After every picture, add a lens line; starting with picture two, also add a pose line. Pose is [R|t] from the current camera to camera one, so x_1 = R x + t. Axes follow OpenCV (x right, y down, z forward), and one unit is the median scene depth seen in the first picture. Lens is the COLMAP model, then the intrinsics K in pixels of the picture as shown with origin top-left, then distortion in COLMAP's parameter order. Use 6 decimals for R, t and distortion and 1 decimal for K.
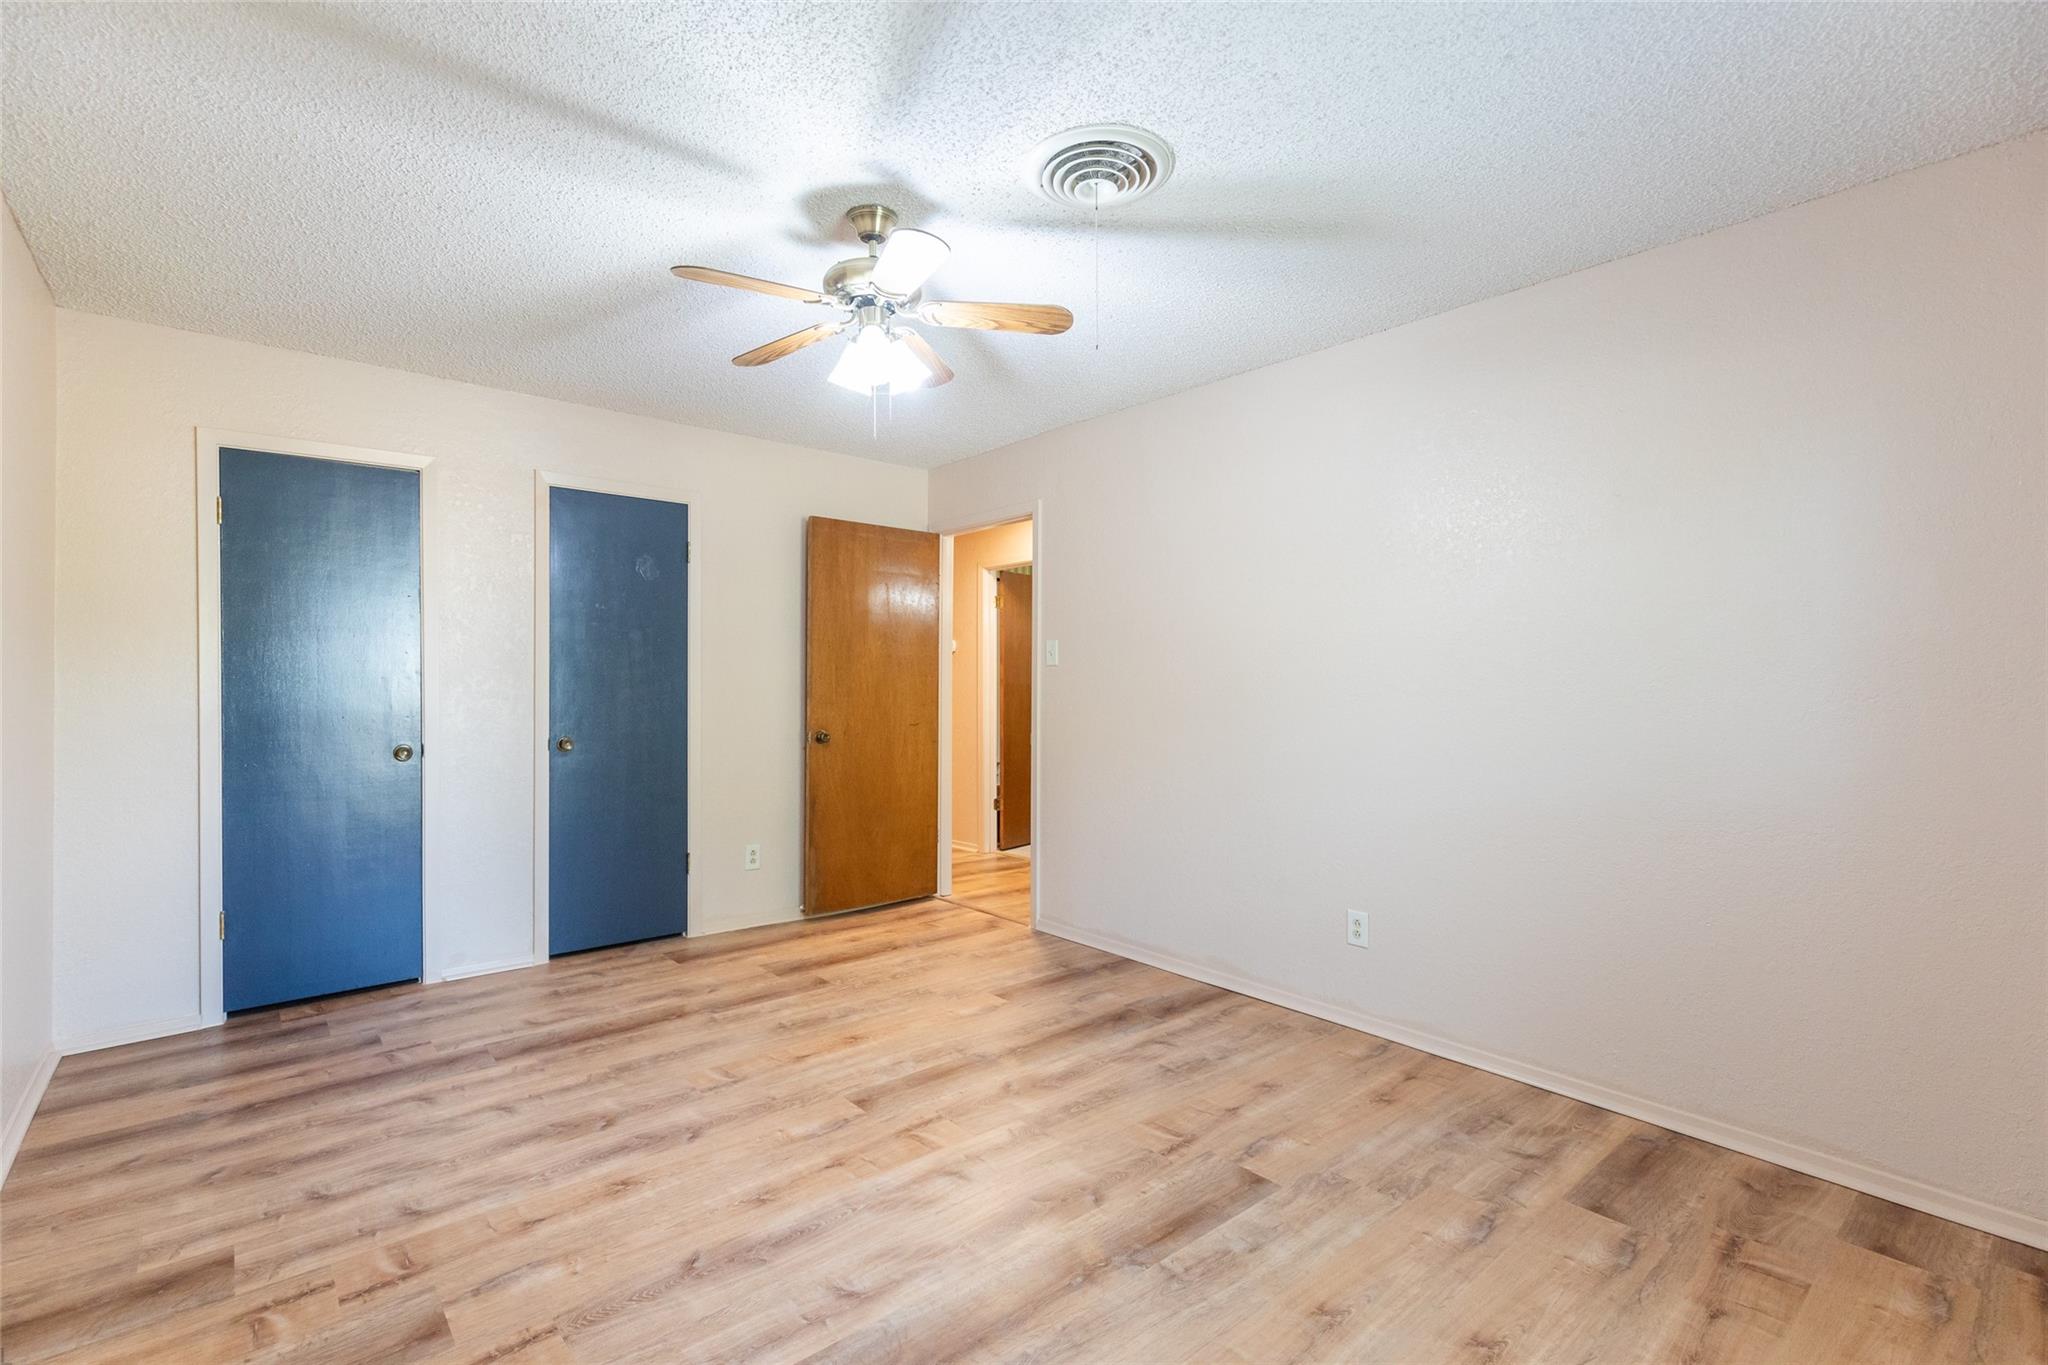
lens RADIAL K [[935.0, 0, 1020.6], [0, 935.0, 686.2], [0, 0, 1]] dist [0.005116, -0.001120]
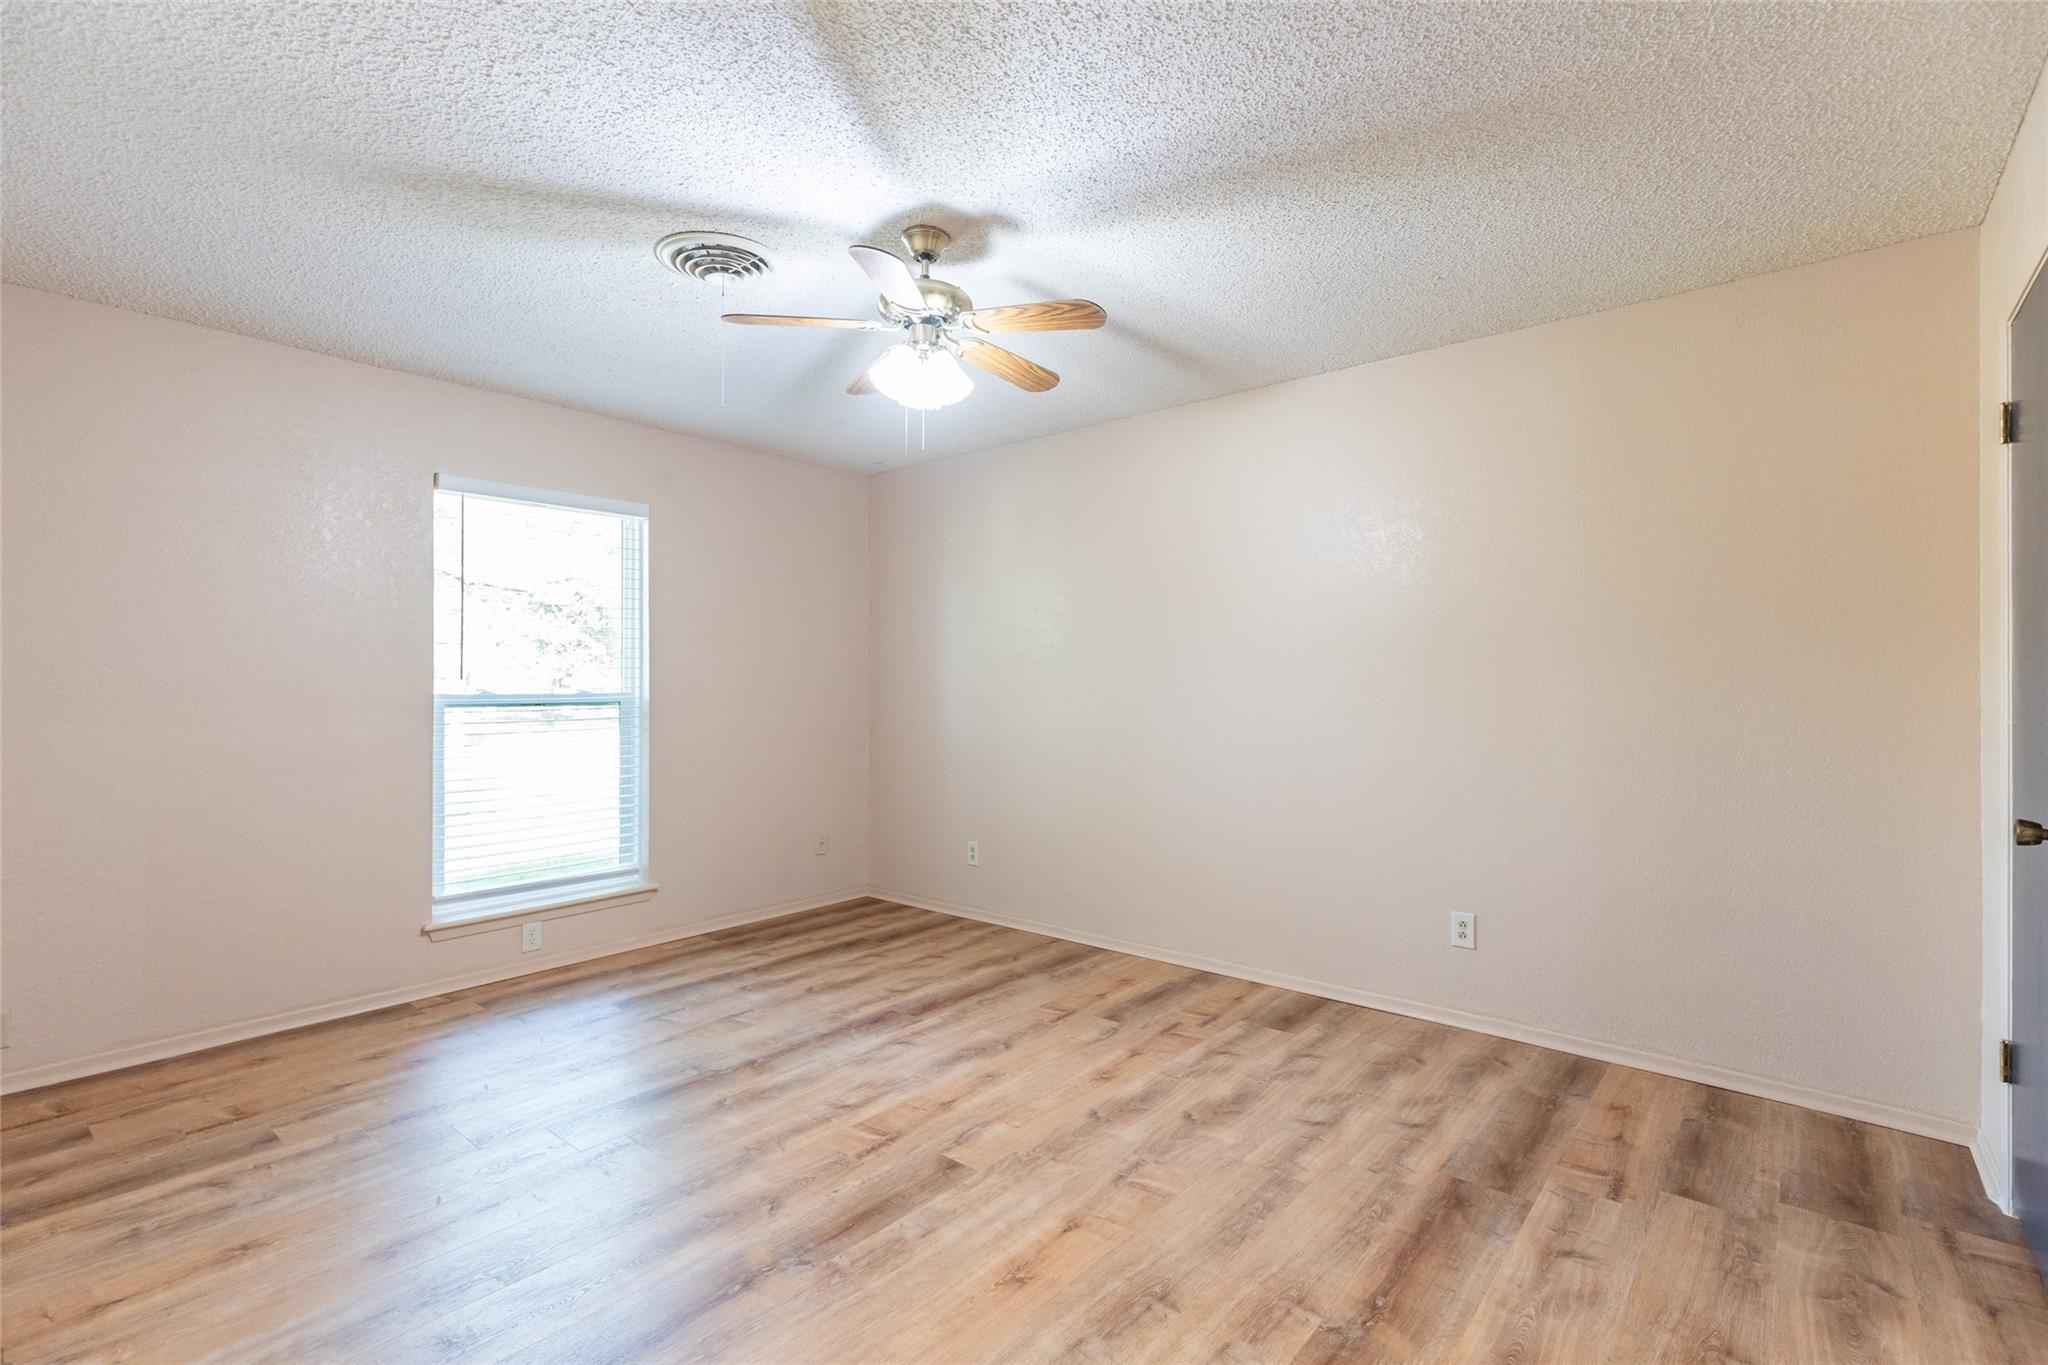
lens RADIAL K [[935.0, 0, 1024.0], [0, 935.0, 692.2], [0, 0, 1]] dist [0.005116, -0.001120]
pose [[-0.990951, -0.001760, -0.134213, -0.126543], [-0.002390, 0.999987, 0.004533, 0.002679], [0.134203, 0.004813, -0.990942, 1.984931]]
